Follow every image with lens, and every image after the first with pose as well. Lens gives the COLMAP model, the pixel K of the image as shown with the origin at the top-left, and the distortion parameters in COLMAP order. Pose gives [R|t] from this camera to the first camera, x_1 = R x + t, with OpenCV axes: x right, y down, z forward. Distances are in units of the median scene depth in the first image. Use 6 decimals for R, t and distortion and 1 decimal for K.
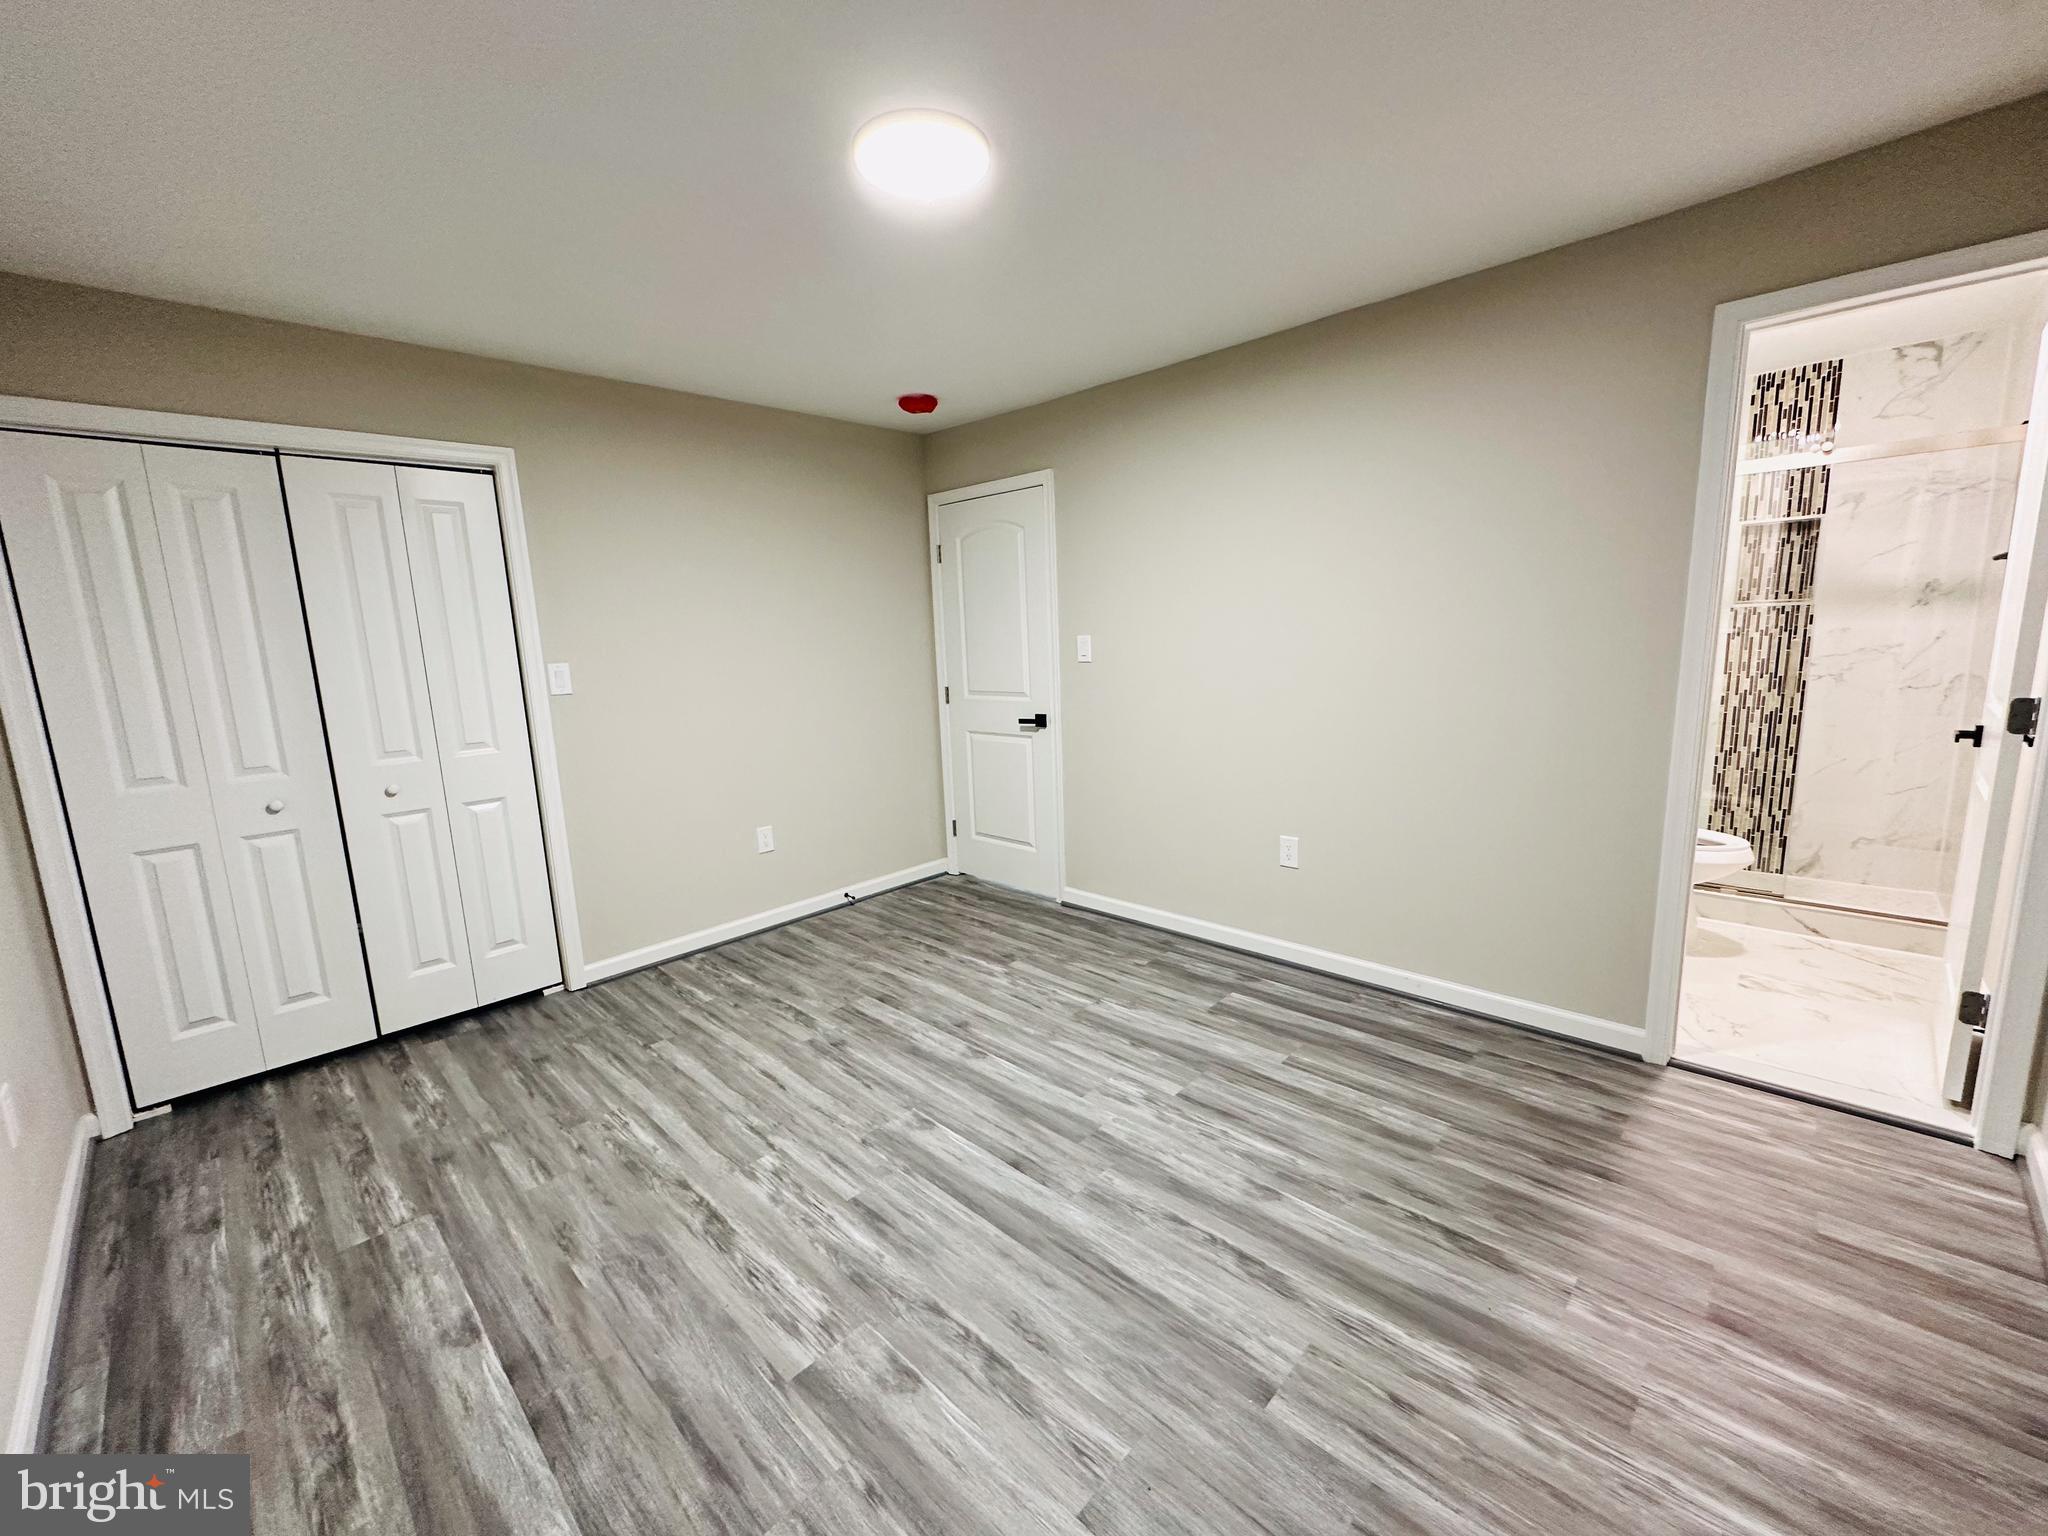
lens RADIAL K [[815.8, 0, 1023.5], [0, 815.8, 769.9], [0, 0, 1]] dist [-0.003821, 0.000309]
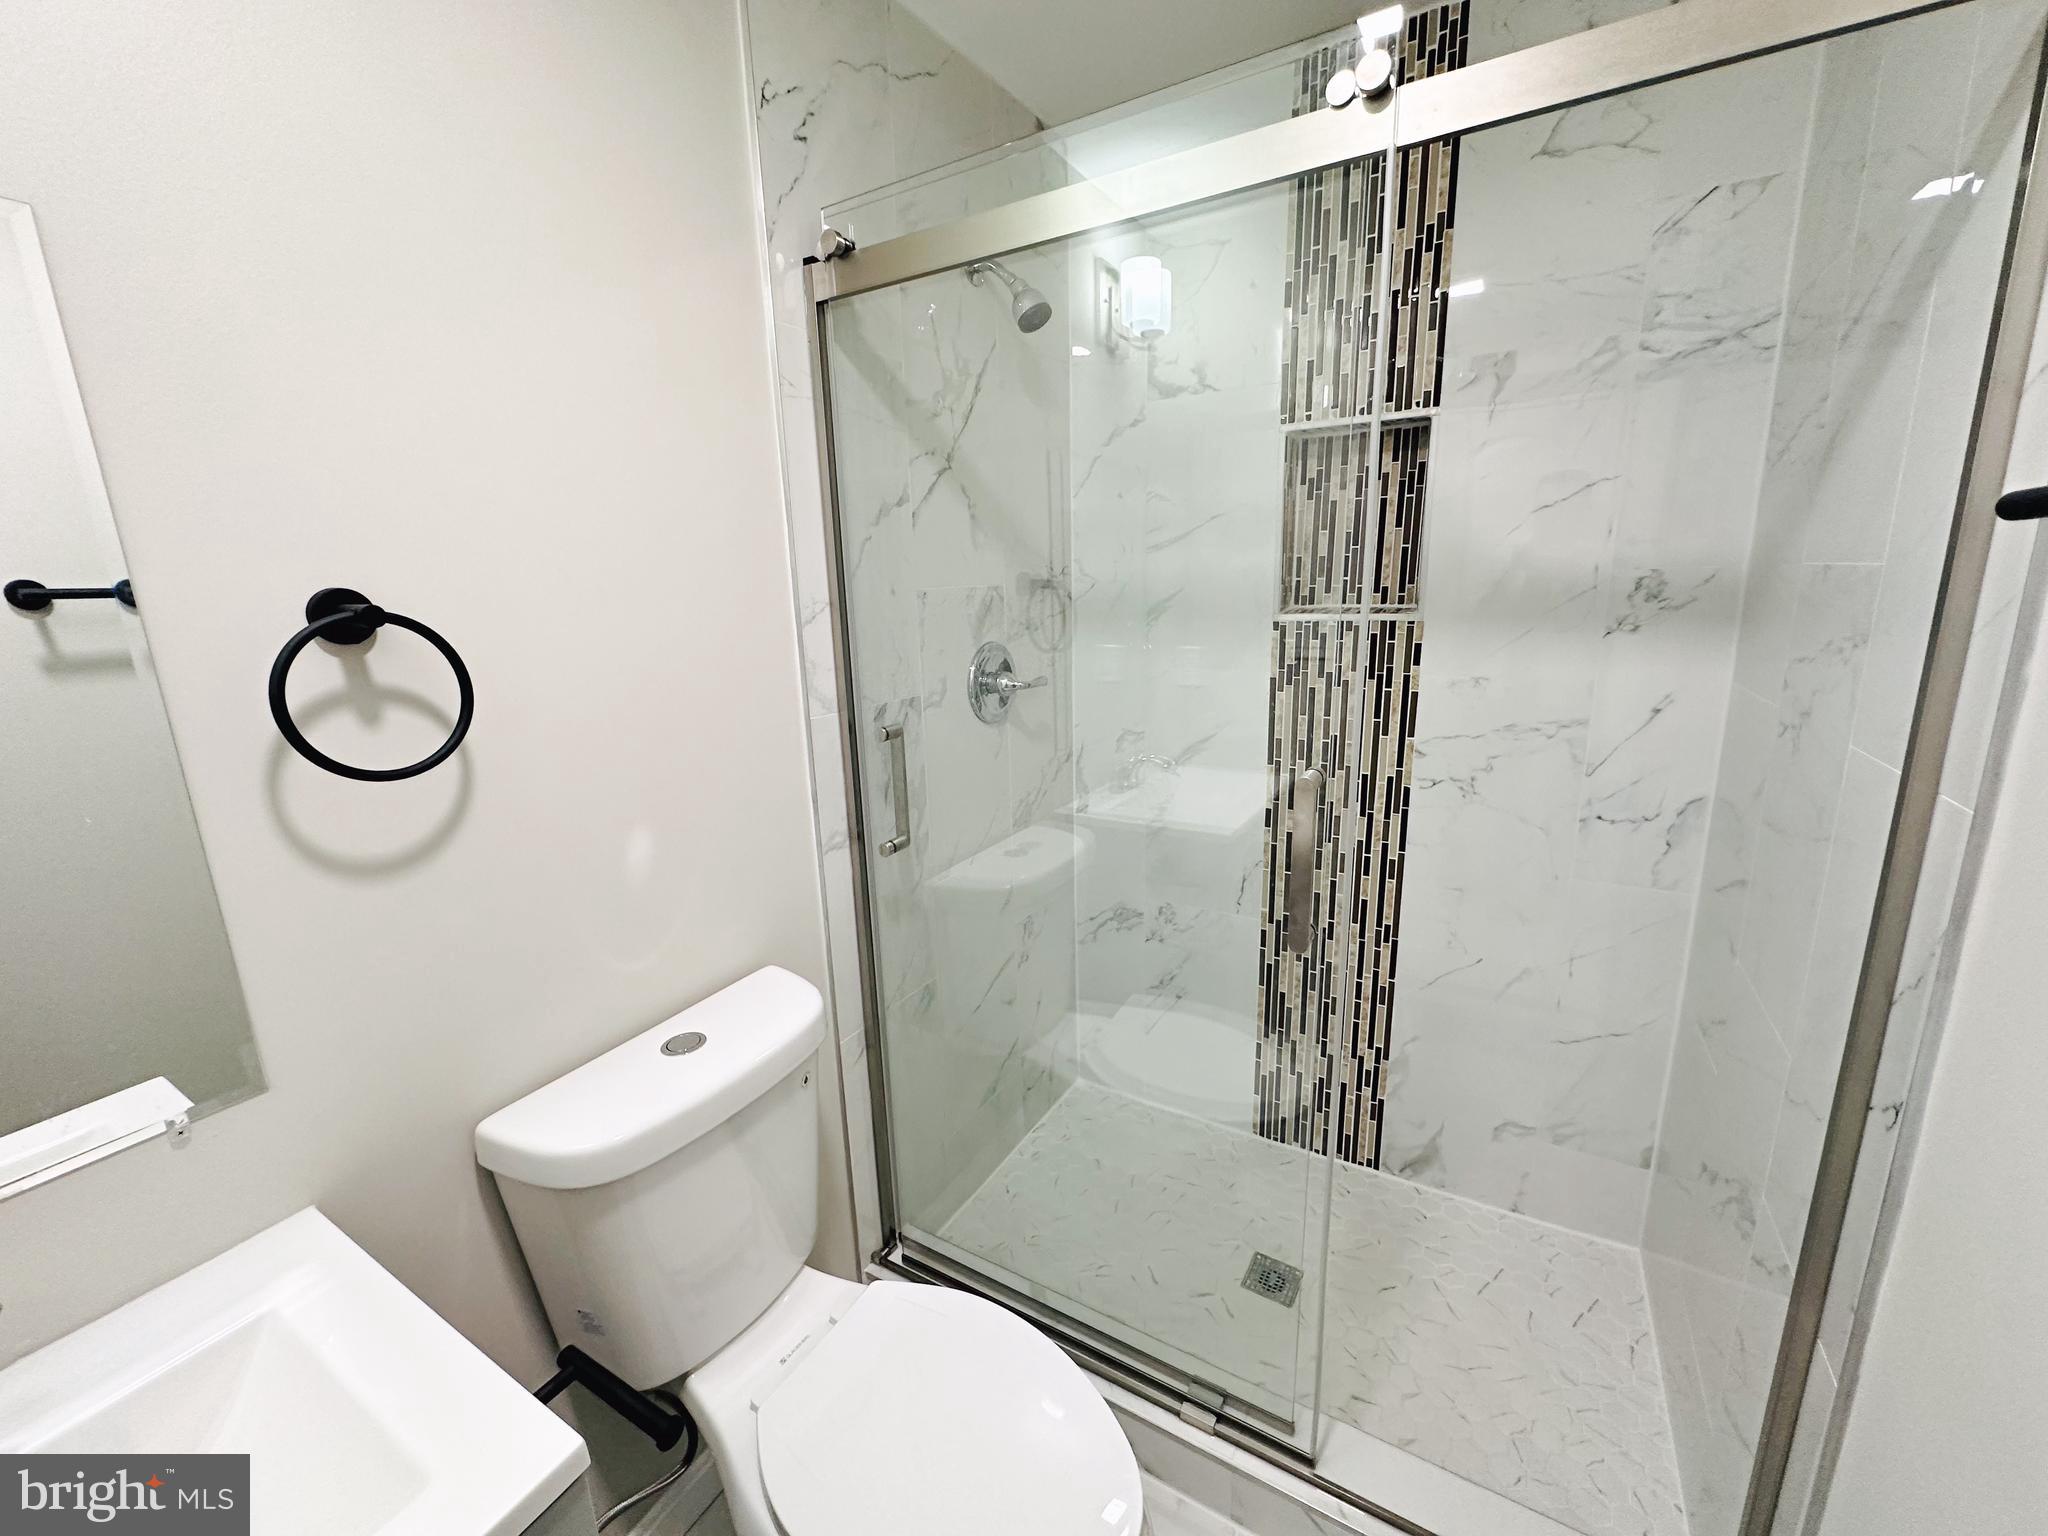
lens RADIAL K [[815.8, 0, 1023.5], [0, 815.8, 769.9], [0, 0, 1]] dist [-0.003821, 0.000309]
pose [[0.971560, -0.042595, 0.232933, 0.638840], [0.030397, 0.997984, 0.055713, -0.149479], [-0.234836, -0.047048, 0.970896, 0.601555]]
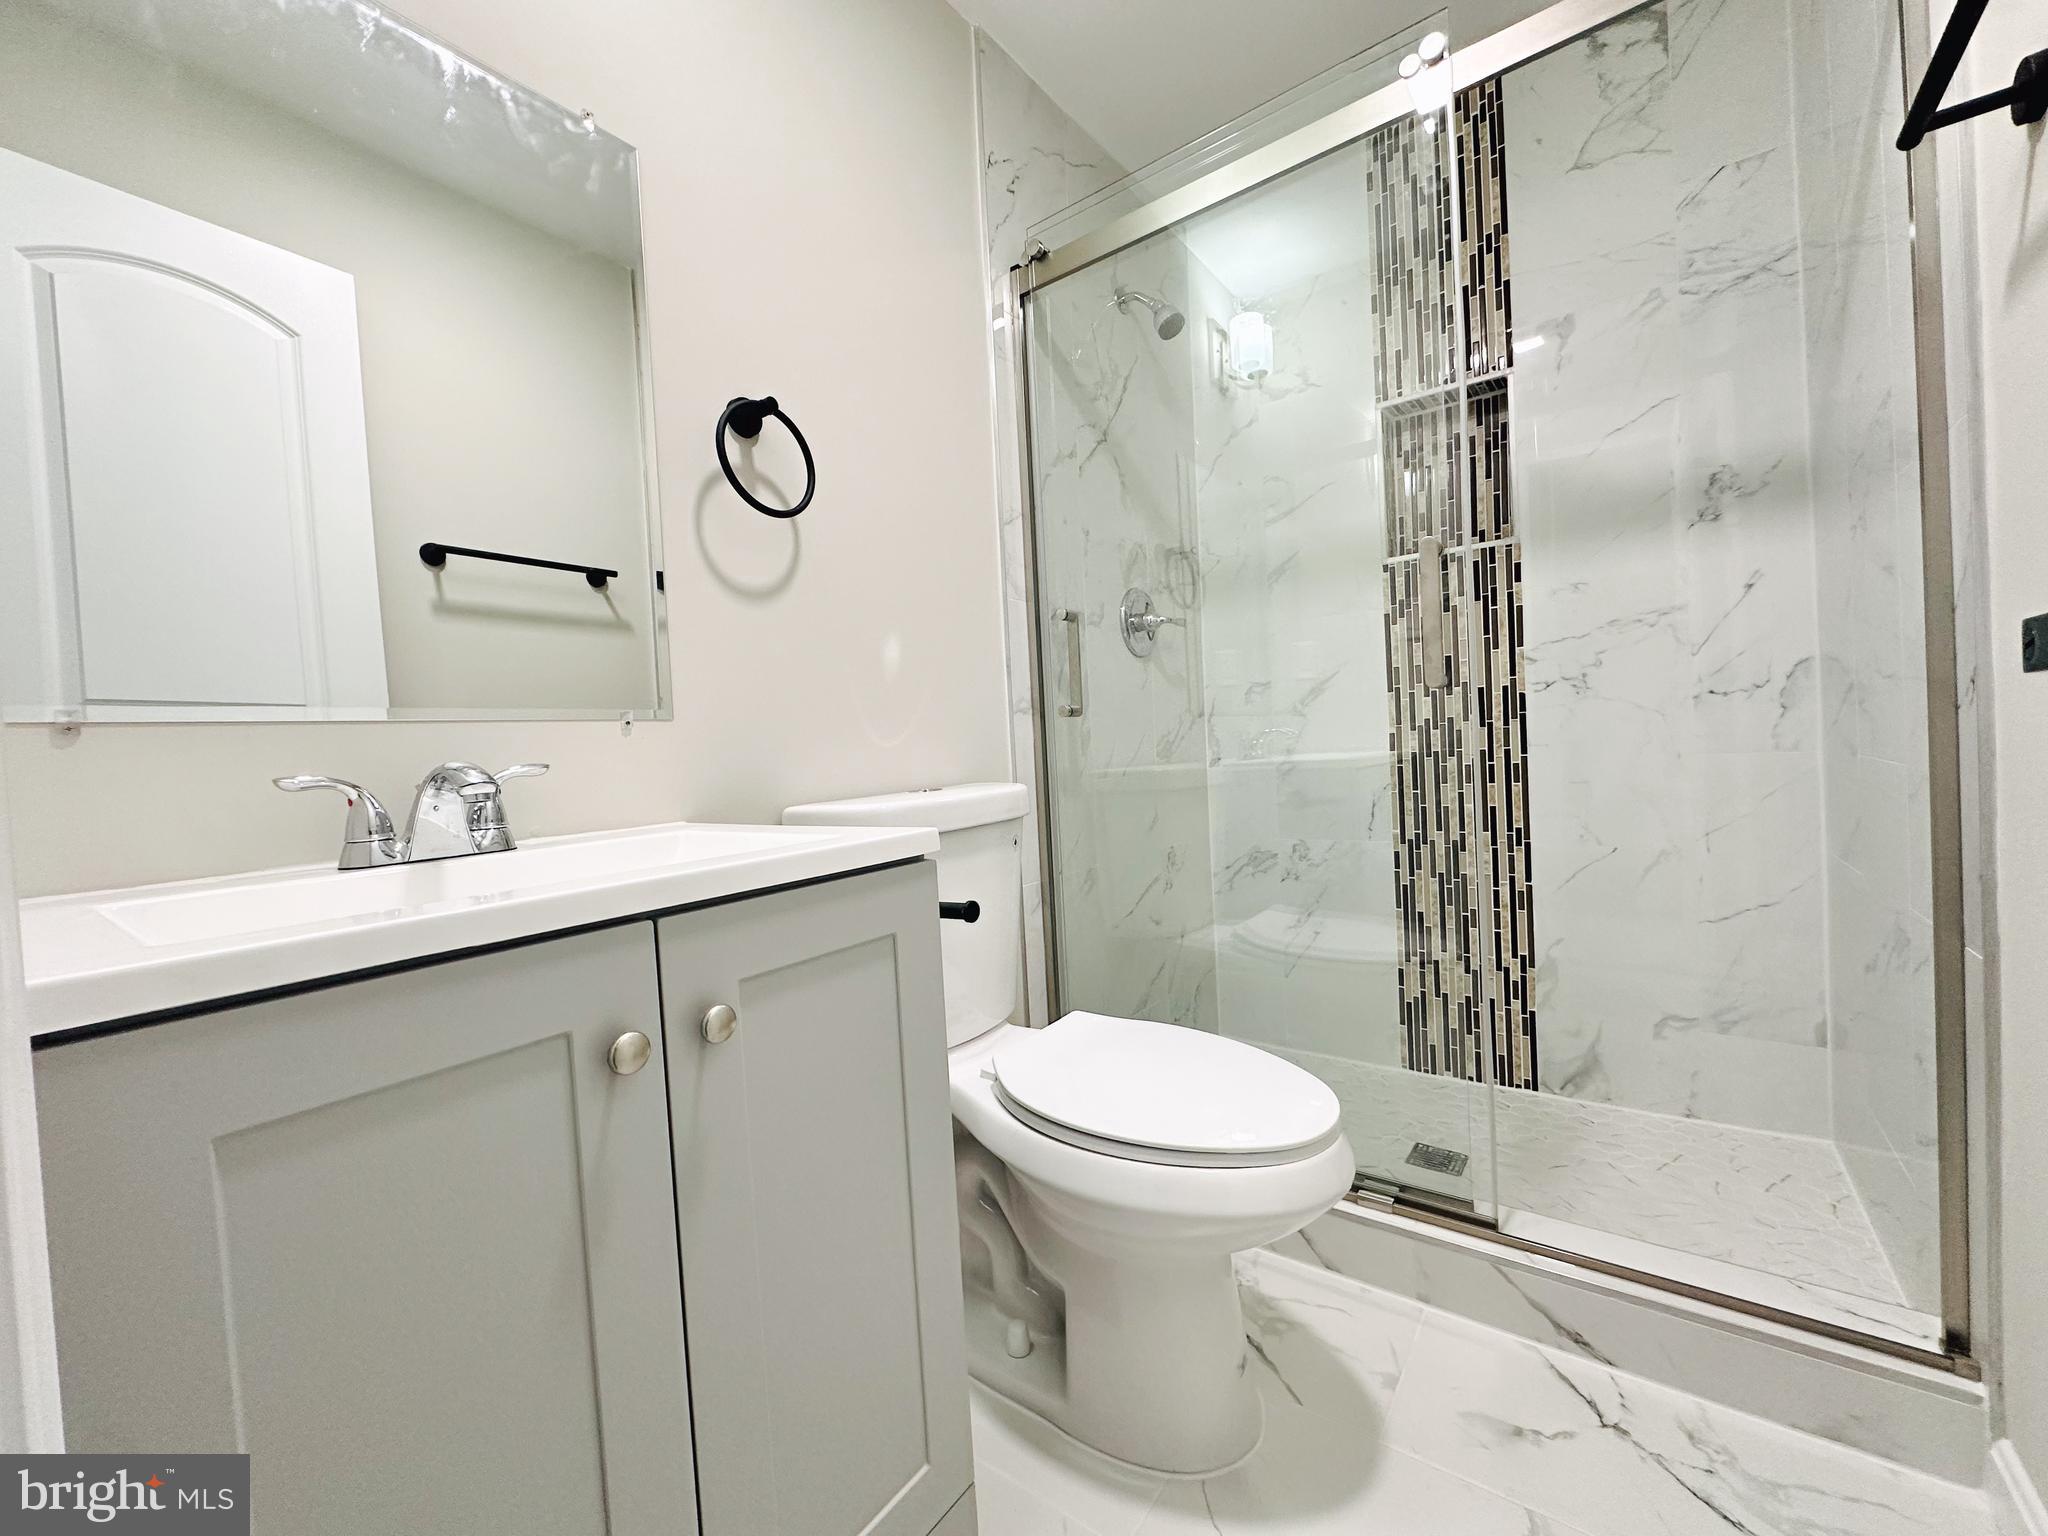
lens RADIAL K [[815.8, 0, 1023.5], [0, 815.8, 769.9], [0, 0, 1]] dist [-0.003821, 0.000309]
pose [[0.991637, -0.015770, 0.128090, 0.584368], [0.034040, 0.989321, -0.141722, -0.003217], [-0.124487, 0.144897, 0.981584, 0.546828]]
